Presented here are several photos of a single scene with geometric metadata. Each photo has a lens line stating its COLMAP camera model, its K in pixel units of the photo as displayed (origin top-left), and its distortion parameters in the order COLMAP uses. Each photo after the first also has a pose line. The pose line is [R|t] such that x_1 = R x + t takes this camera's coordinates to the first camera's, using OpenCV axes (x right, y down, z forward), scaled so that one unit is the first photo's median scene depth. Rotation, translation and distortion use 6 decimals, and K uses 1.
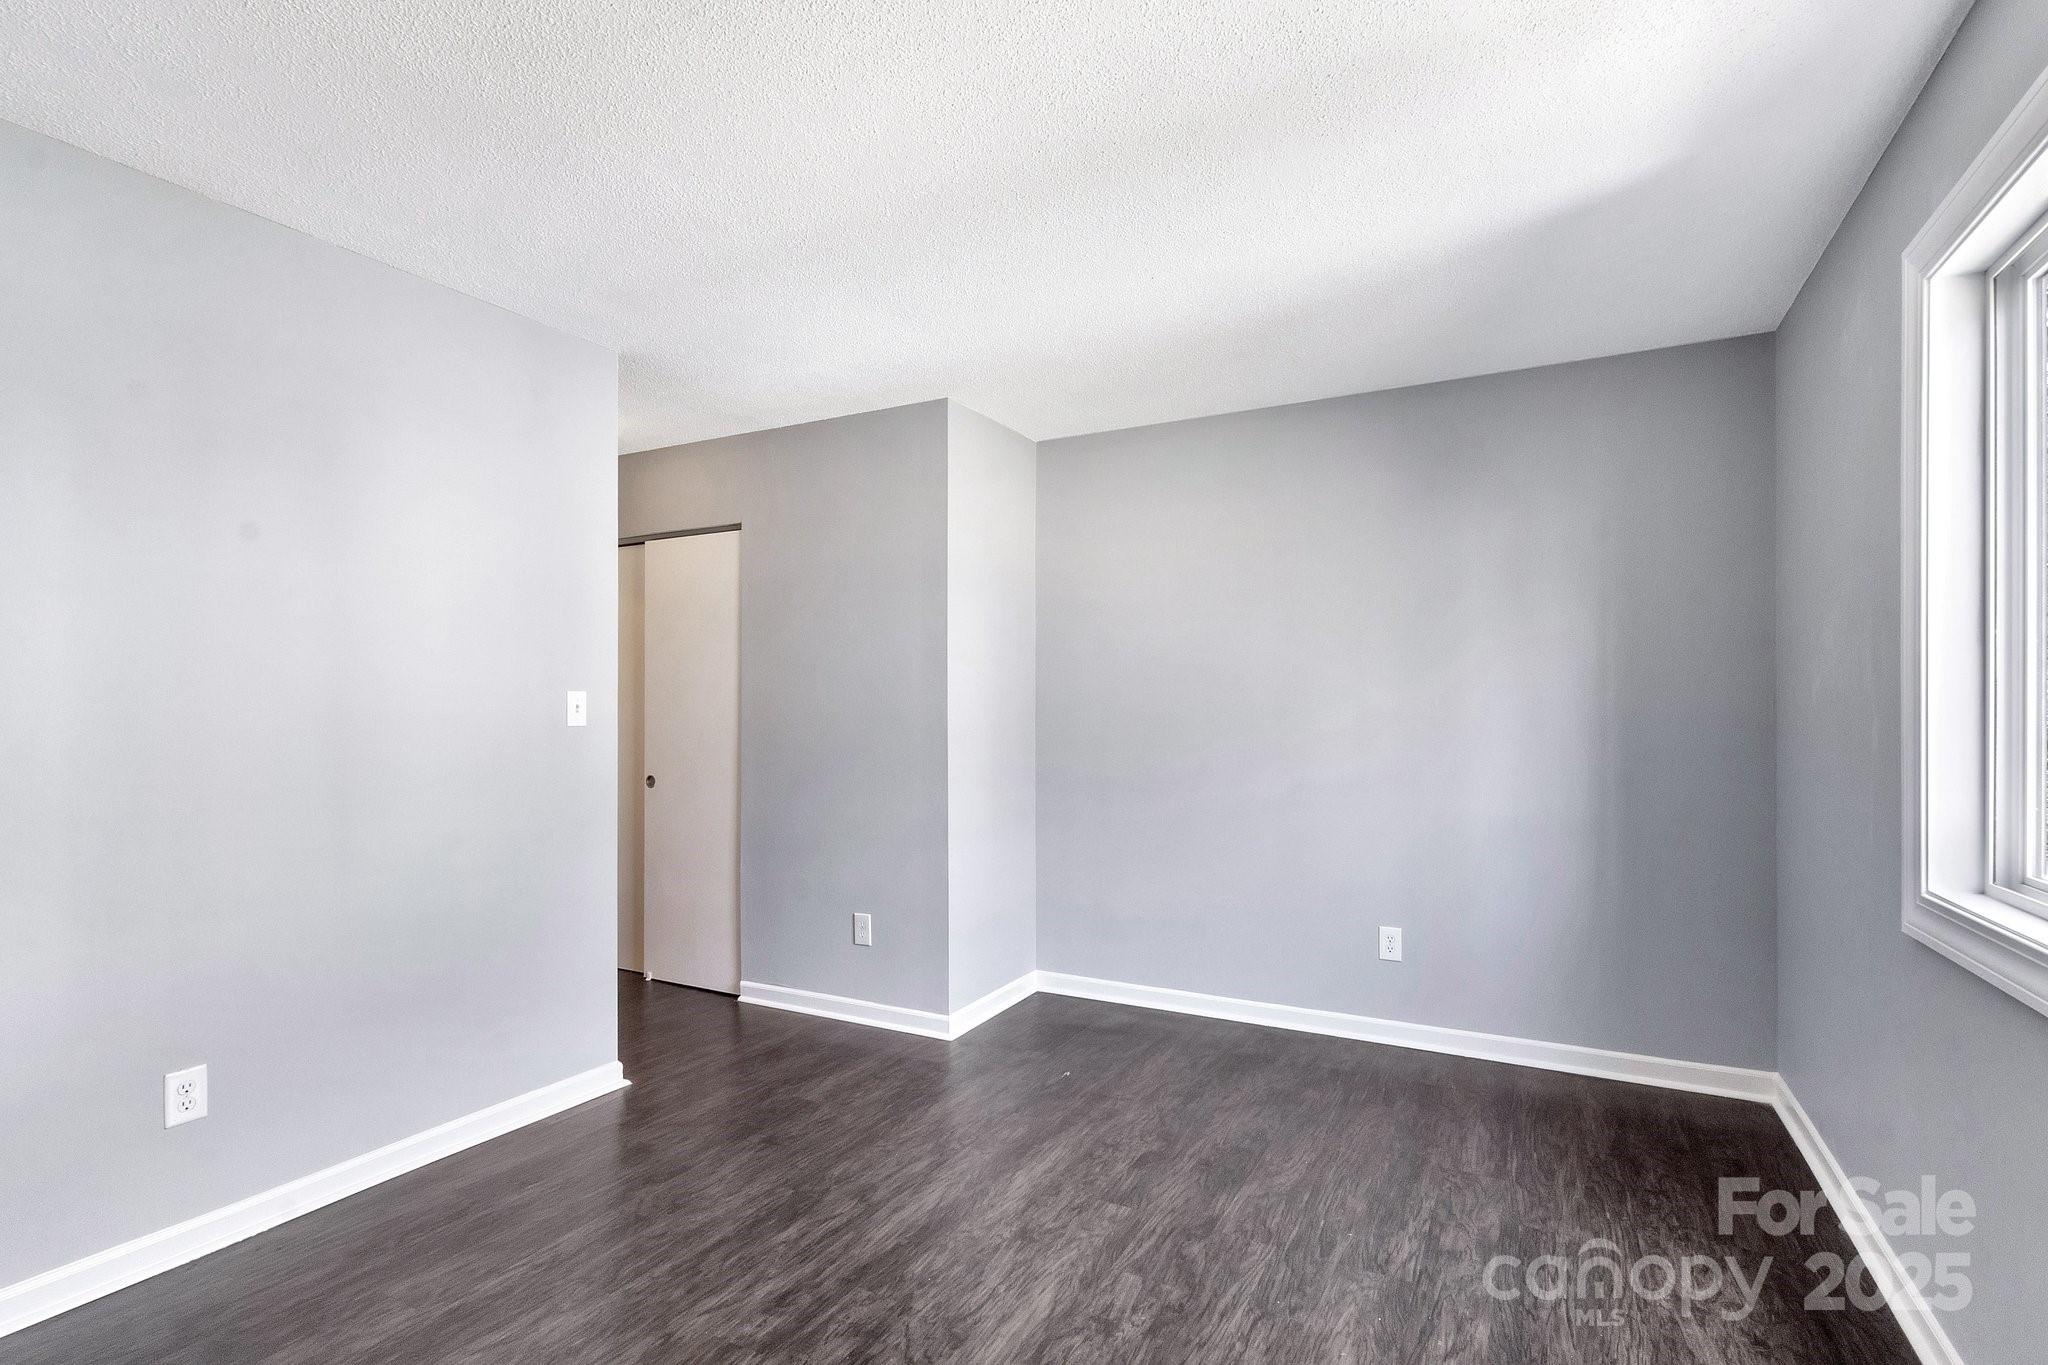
lens RADIAL K [[985.2, 0, 1022.1], [0, 985.2, 711.1], [0, 0, 1]] dist [0.000438, 0.000474]
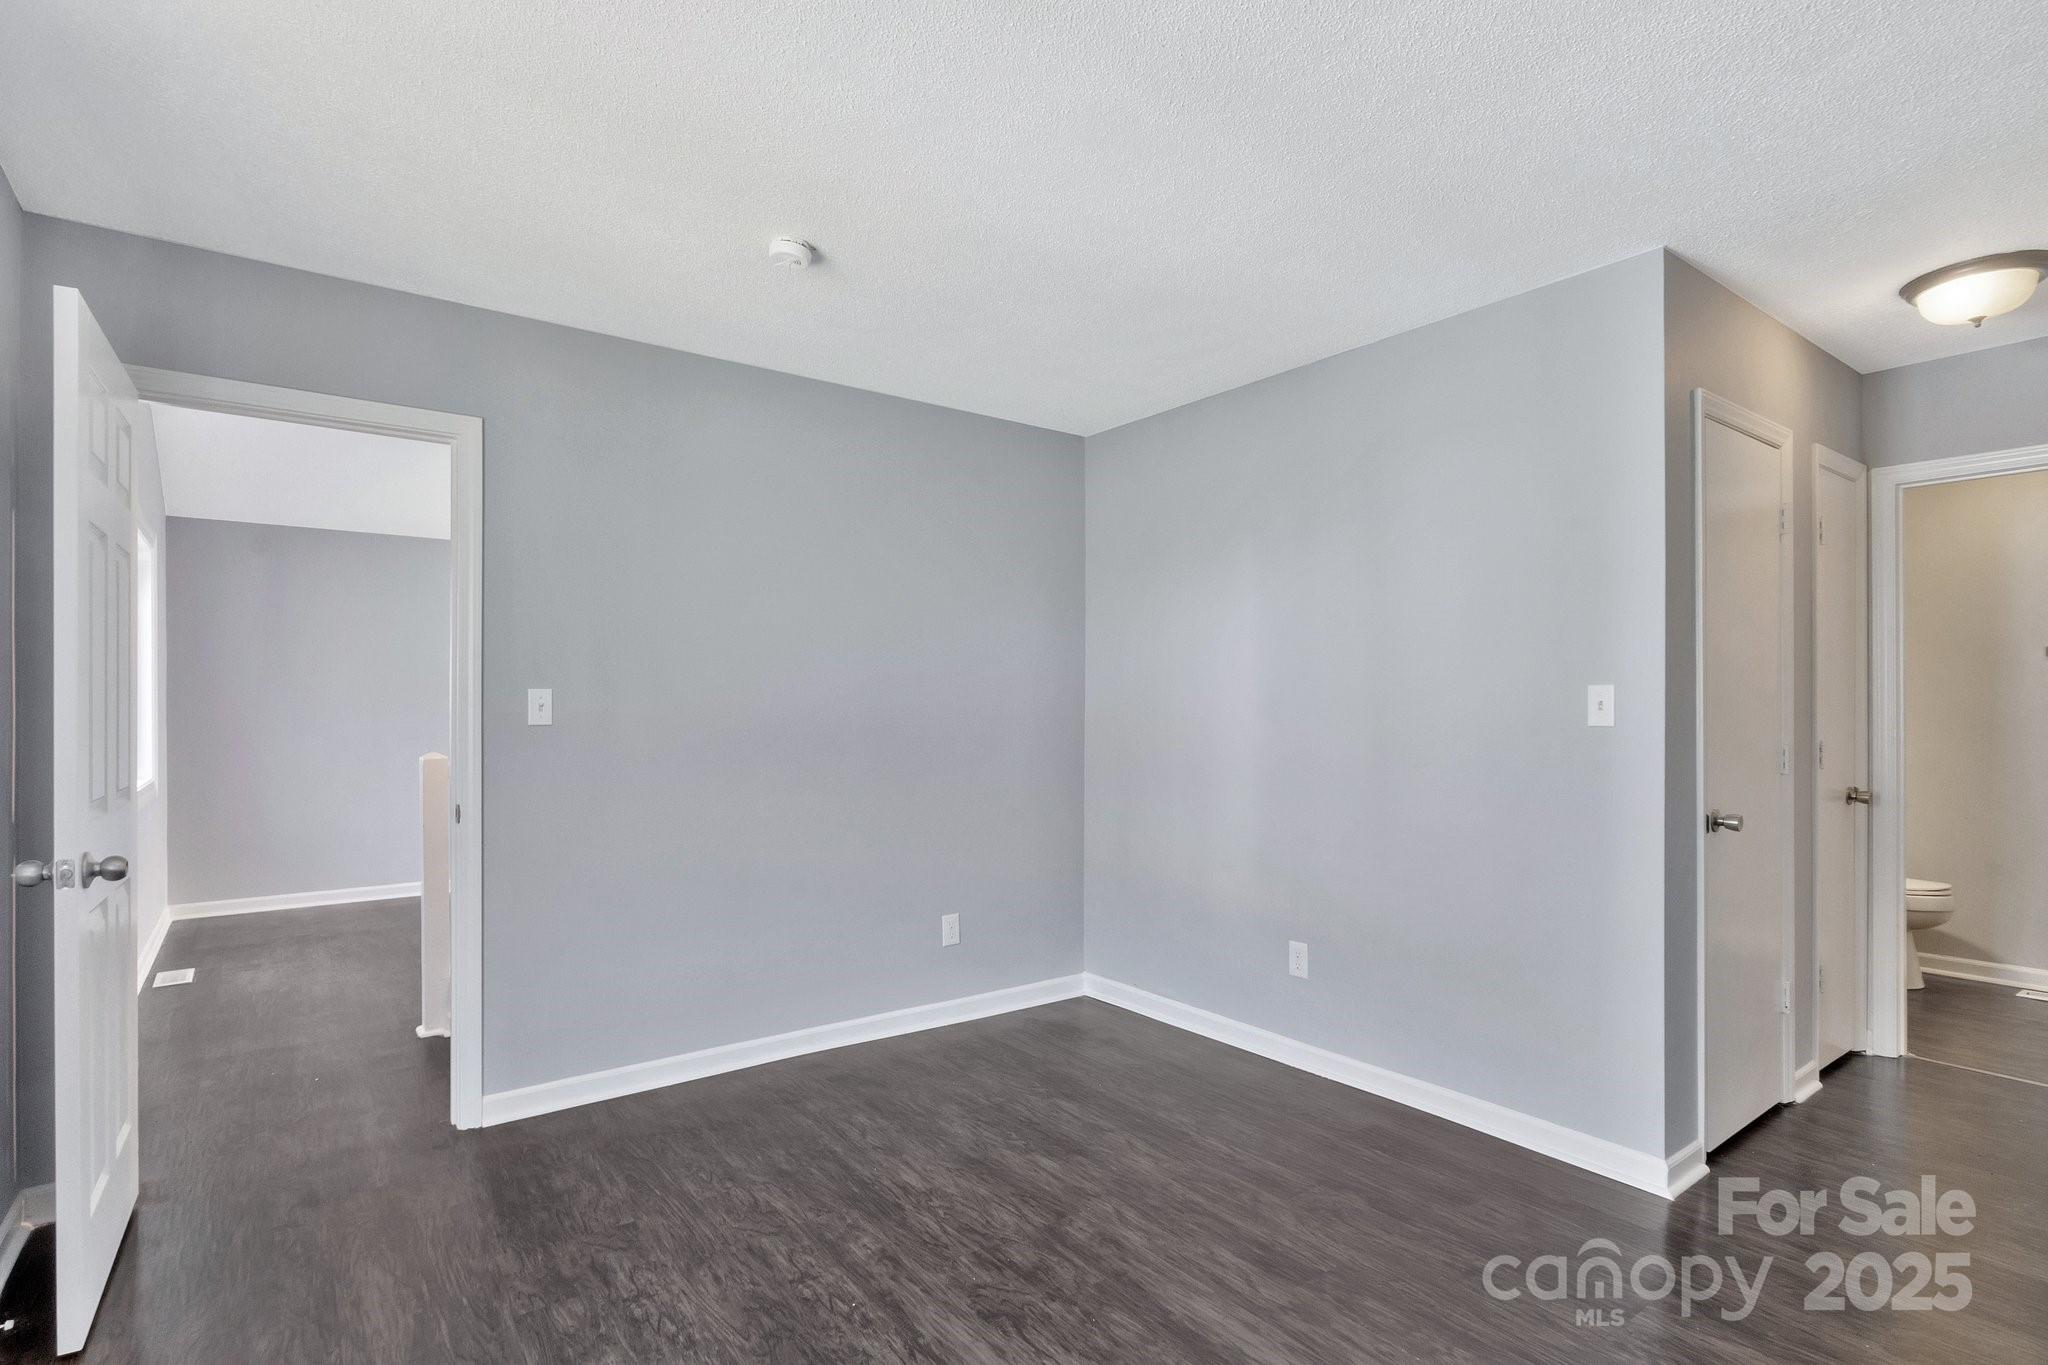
lens RADIAL K [[1021.4, 0, 1021.8], [0, 1021.4, 711.6], [0, 0, 1]] dist [0.003430, 0.002111]
pose [[-0.426058, 0.002422, -0.904693, 0.740066], [-0.000347, 0.999996, 0.002841, 0.000266], [0.904696, 0.001524, -0.426055, 1.237972]]
